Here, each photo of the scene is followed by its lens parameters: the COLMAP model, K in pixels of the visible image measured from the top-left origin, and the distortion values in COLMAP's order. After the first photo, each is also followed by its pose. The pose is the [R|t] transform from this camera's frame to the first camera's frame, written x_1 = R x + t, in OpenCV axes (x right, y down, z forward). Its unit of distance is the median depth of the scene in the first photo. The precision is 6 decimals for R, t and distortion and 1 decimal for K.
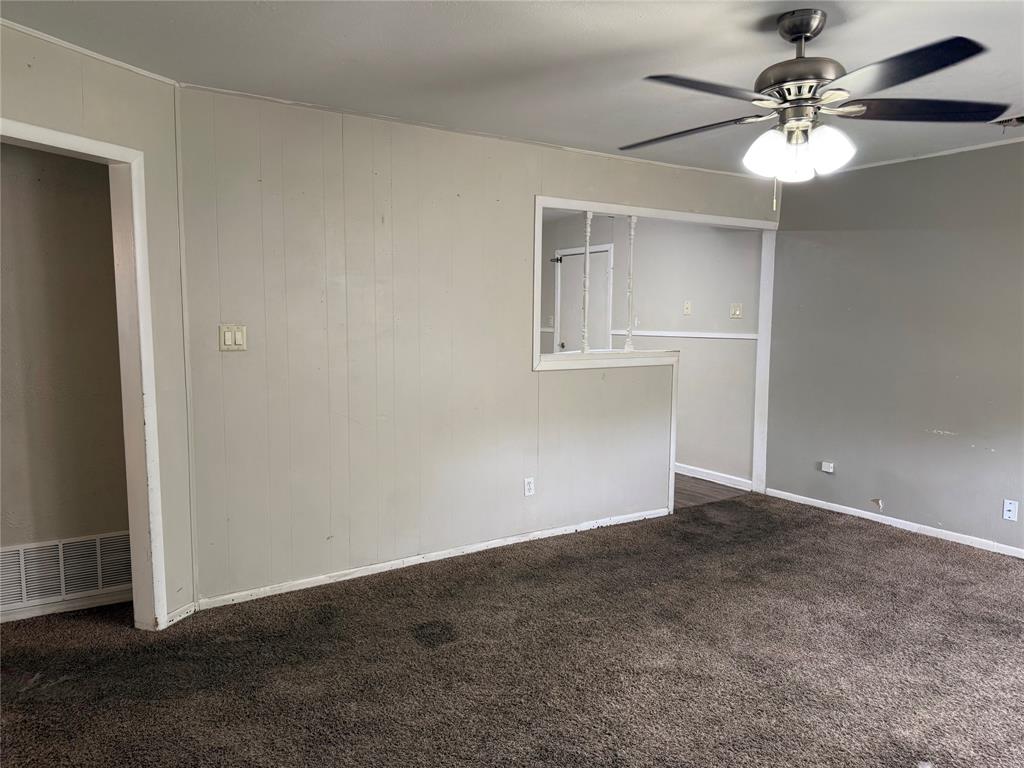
lens RADIAL K [[734.1, 0, 513.1], [0, 734.1, 390.2], [0, 0, 1]] dist [0.057844, -0.074515]
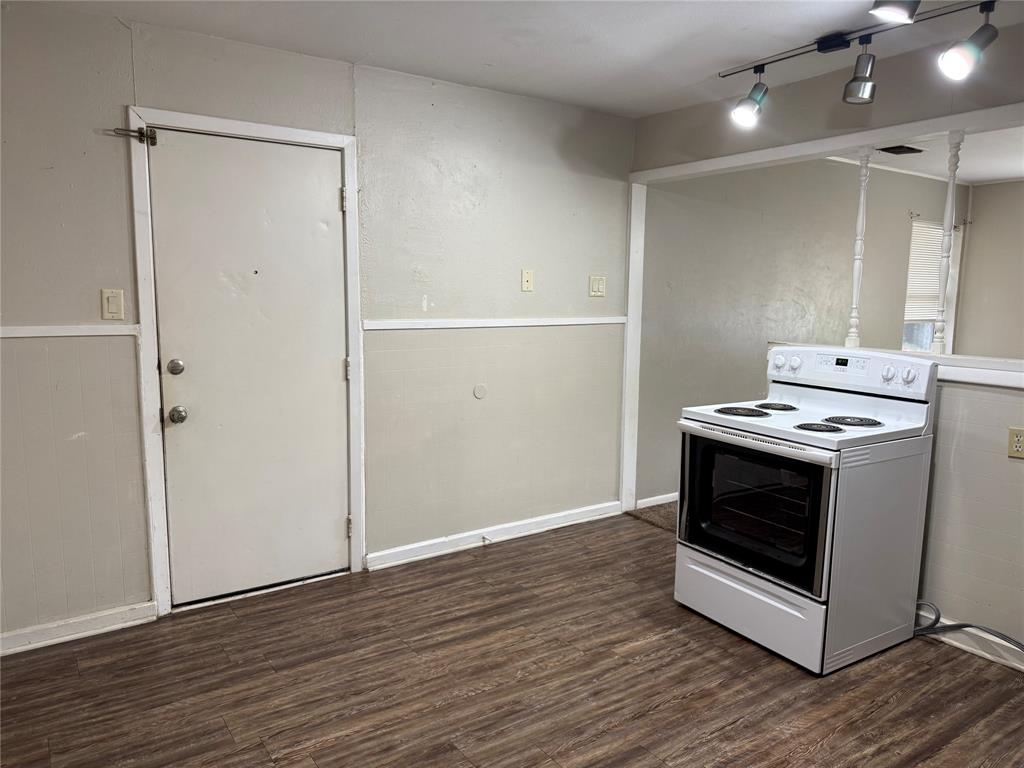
lens RADIAL K [[734.1, 0, 513.1], [0, 734.1, 382.2], [0, 0, 1]] dist [0.057844, -0.074515]
pose [[-0.039455, -0.139451, 0.989443, -0.438274], [0.079006, 0.986678, 0.142212, -0.124764], [-0.996093, 0.083783, -0.027912, 1.111858]]
